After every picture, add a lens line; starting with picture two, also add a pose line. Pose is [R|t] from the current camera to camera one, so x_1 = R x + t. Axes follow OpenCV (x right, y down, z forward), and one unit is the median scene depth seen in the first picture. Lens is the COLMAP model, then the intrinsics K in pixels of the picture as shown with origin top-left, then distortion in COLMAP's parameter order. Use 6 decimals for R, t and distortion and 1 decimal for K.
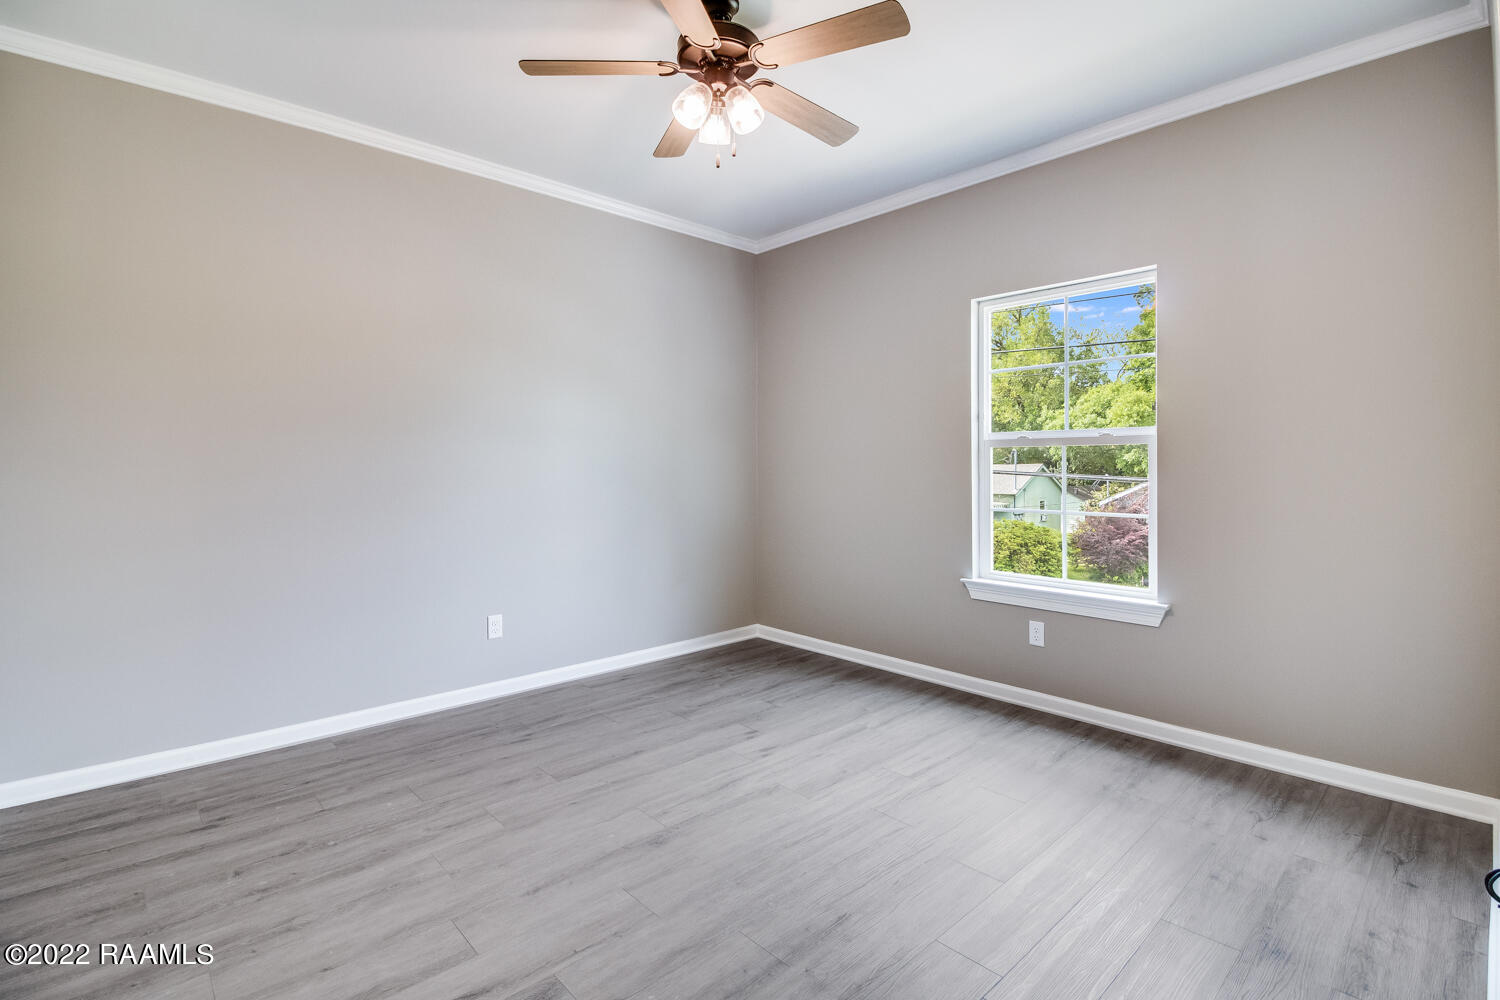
lens RADIAL K [[716.5, 0, 751.0], [0, 716.5, 466.3], [0, 0, 1]] dist [-0.004673, -0.000995]
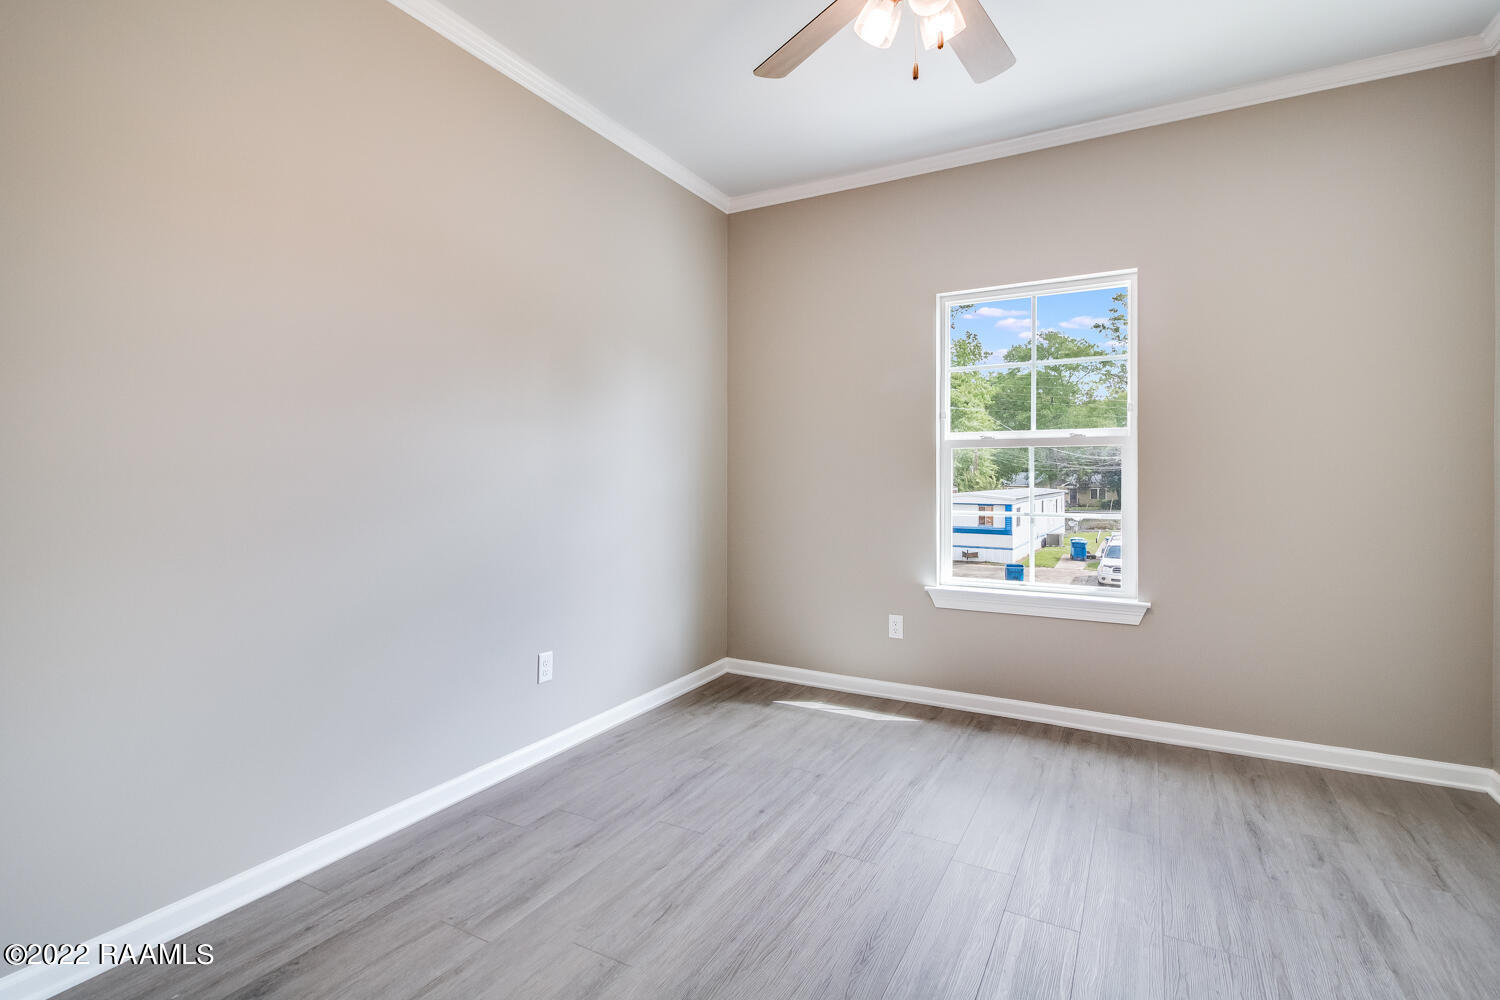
lens RADIAL K [[664.7, 0, 751.9], [0, 664.7, 469.8], [0, 0, 1]] dist [0.028414, -0.000068]
pose [[0.933773, -0.006763, 0.357801, -0.256334], [0.006362, 0.999977, 0.002297, -0.001792], [-0.357808, 0.000132, 0.933795, 0.273585]]
